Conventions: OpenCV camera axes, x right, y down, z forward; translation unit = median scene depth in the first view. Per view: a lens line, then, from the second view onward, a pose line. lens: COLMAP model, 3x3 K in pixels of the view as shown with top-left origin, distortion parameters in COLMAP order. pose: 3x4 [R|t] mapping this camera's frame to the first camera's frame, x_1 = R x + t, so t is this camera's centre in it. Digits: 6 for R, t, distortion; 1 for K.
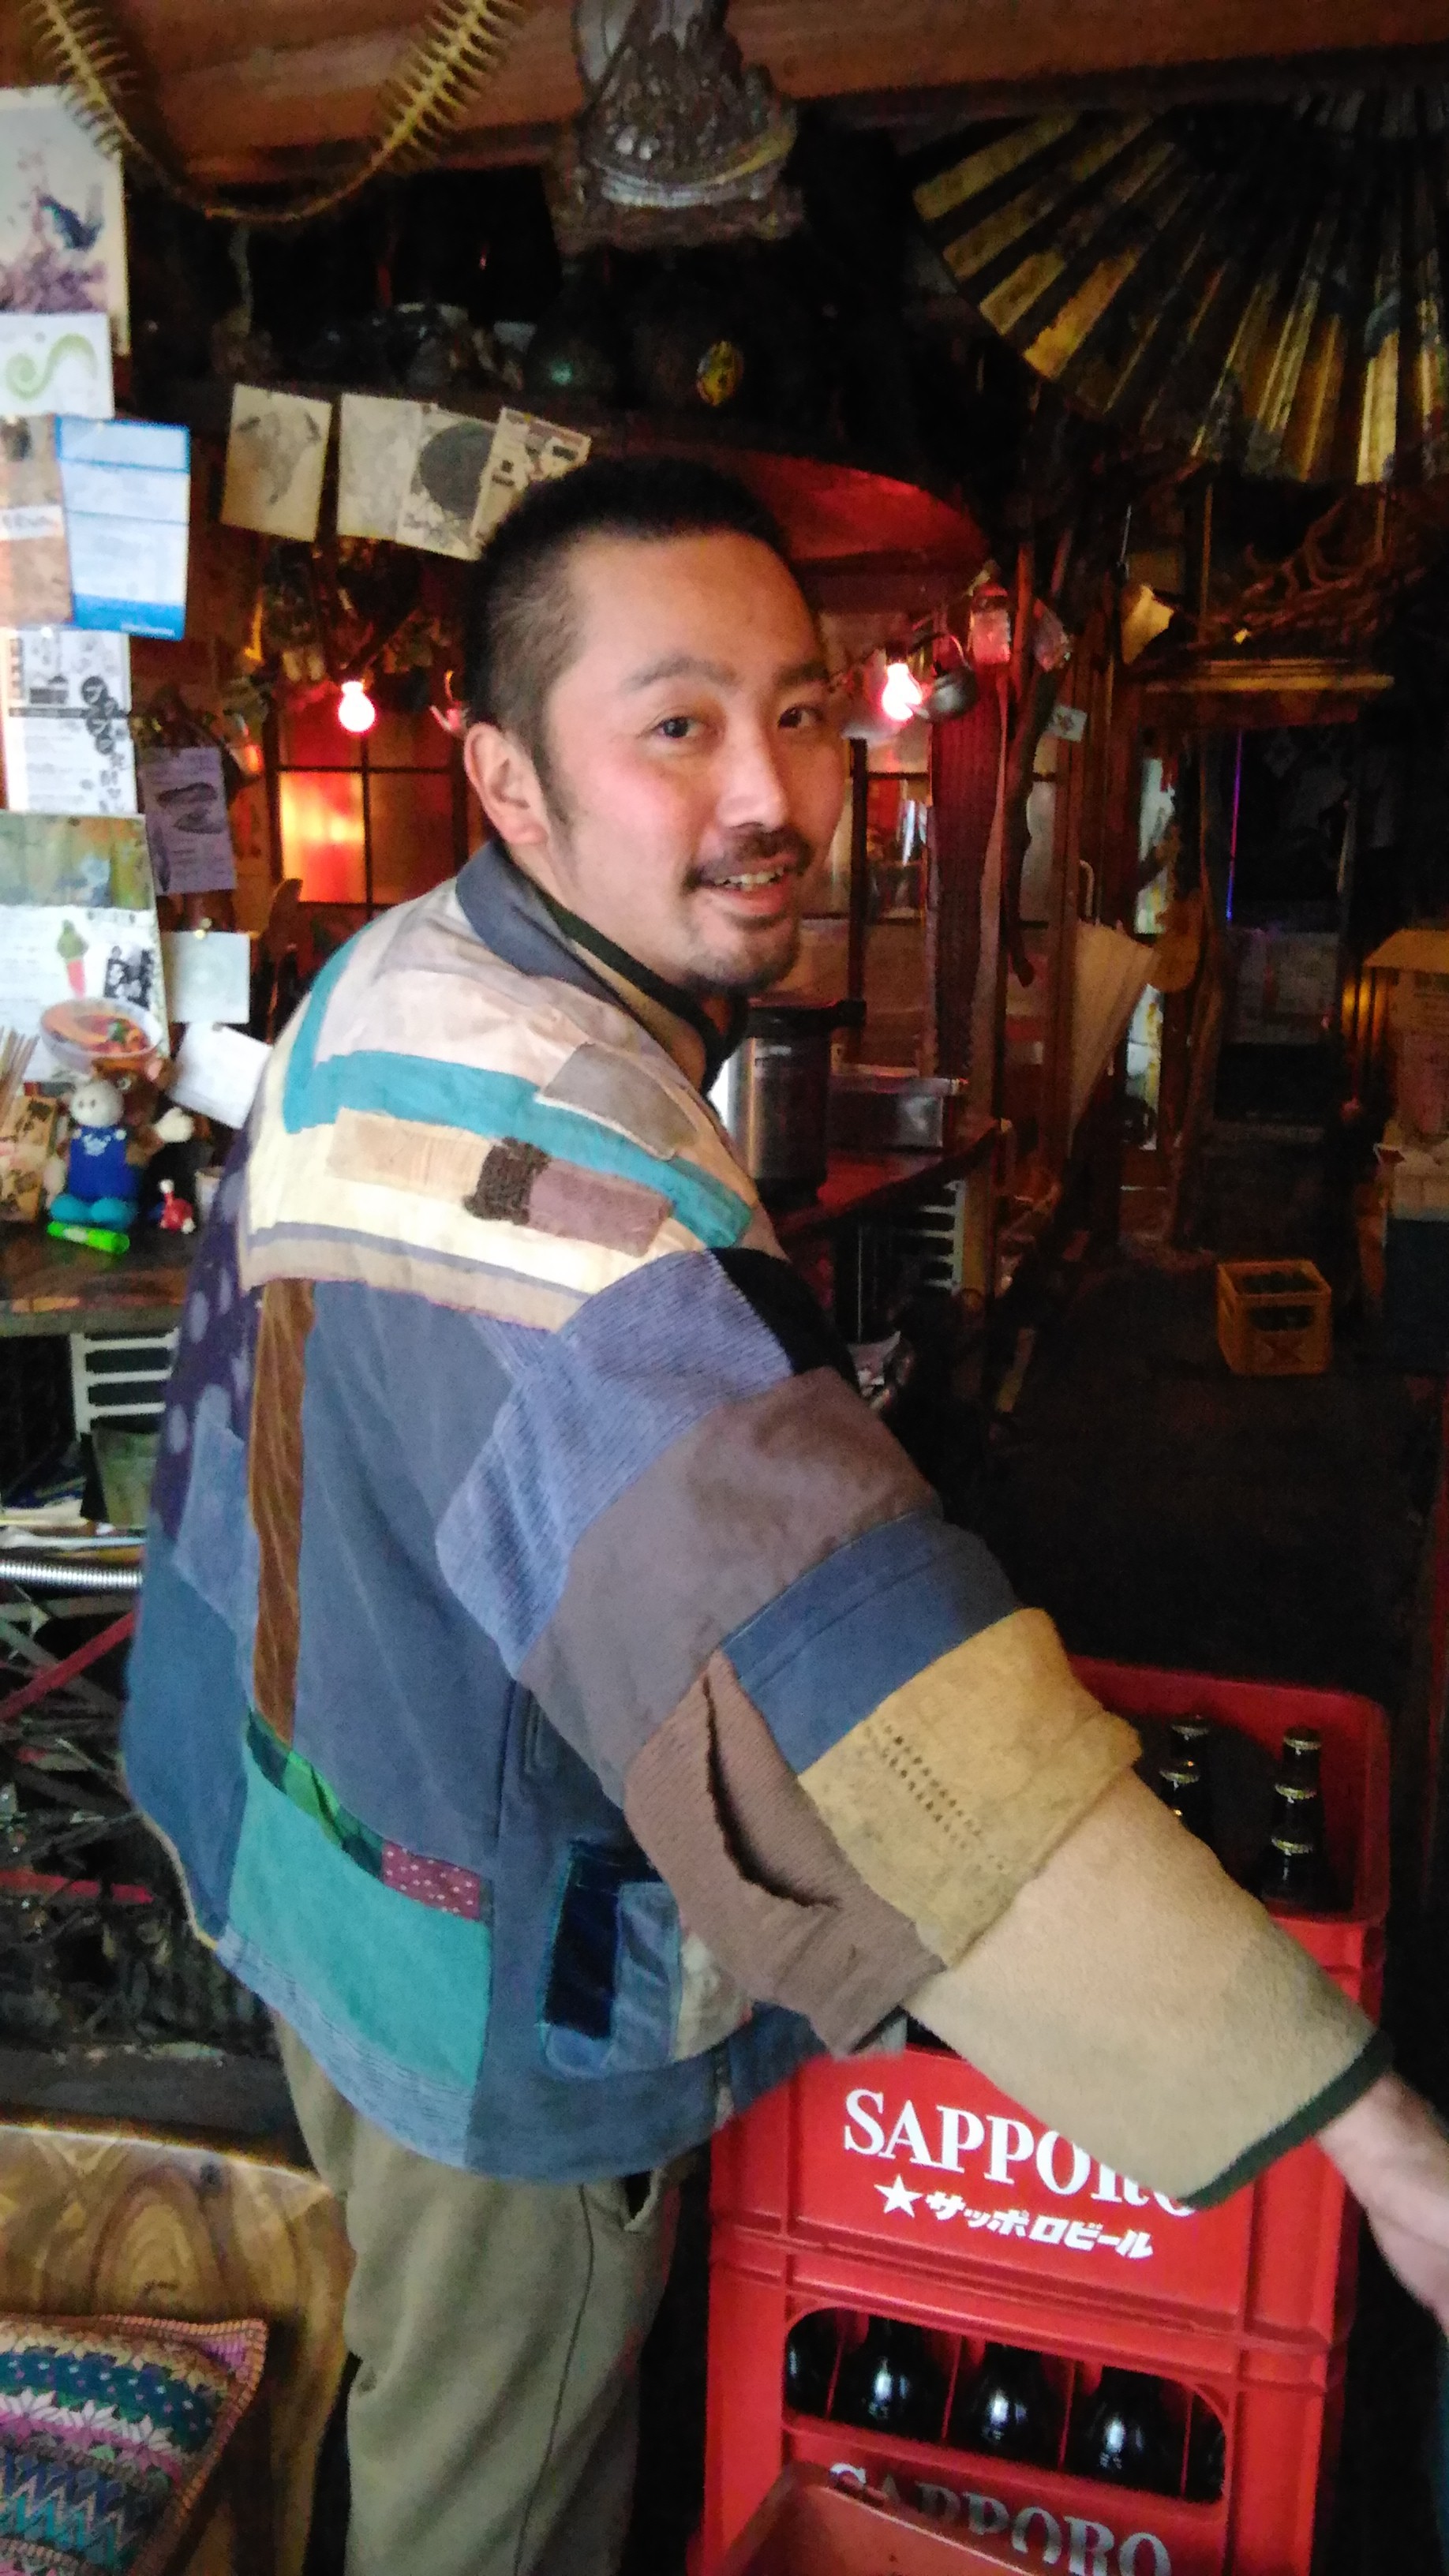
lens RADIAL K [[2106.1, 0, 734.5], [0, 2106.1, 1278.1], [0, 0, 1]] dist [0.110230, -0.181160]
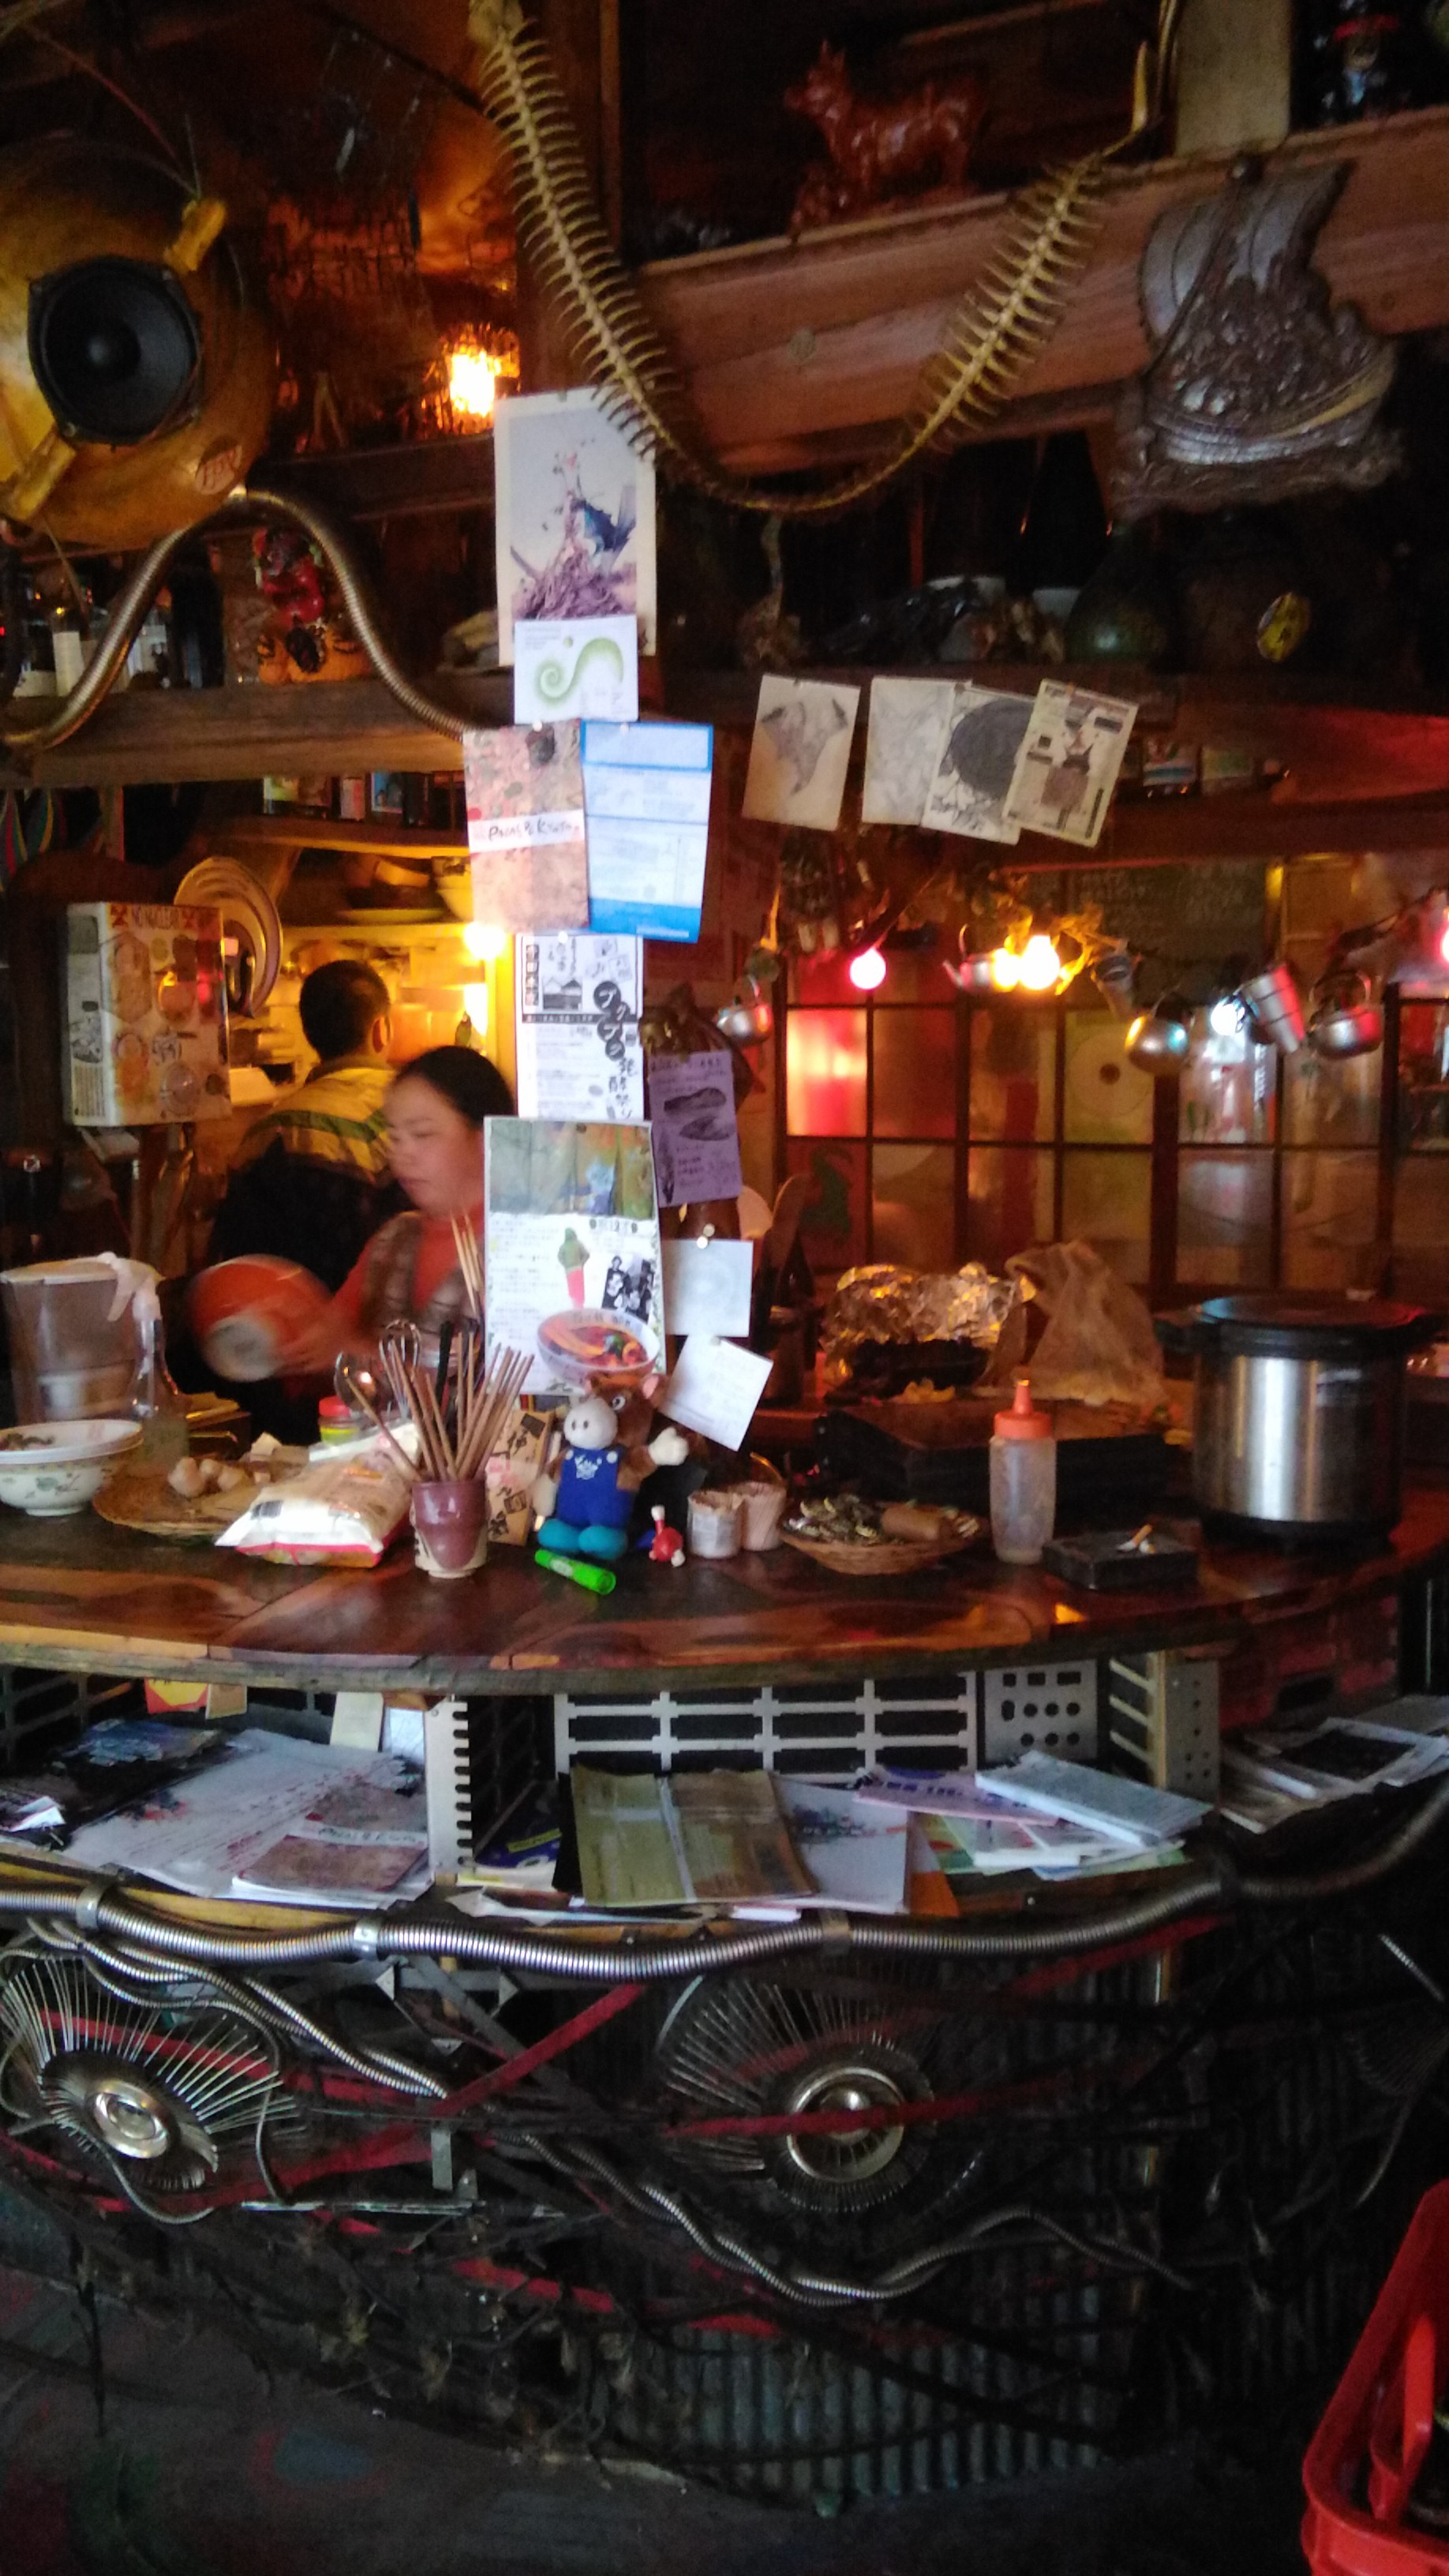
lens RADIAL K [[2106.1, 0, 734.5], [0, 2106.1, 1278.1], [0, 0, 1]] dist [0.110230, -0.181160]
pose [[0.973689, 0.012298, -0.227551, -0.026596], [-0.033783, 0.995299, -0.090767, -0.063933], [0.225365, 0.096066, 0.969527, 0.104421]]
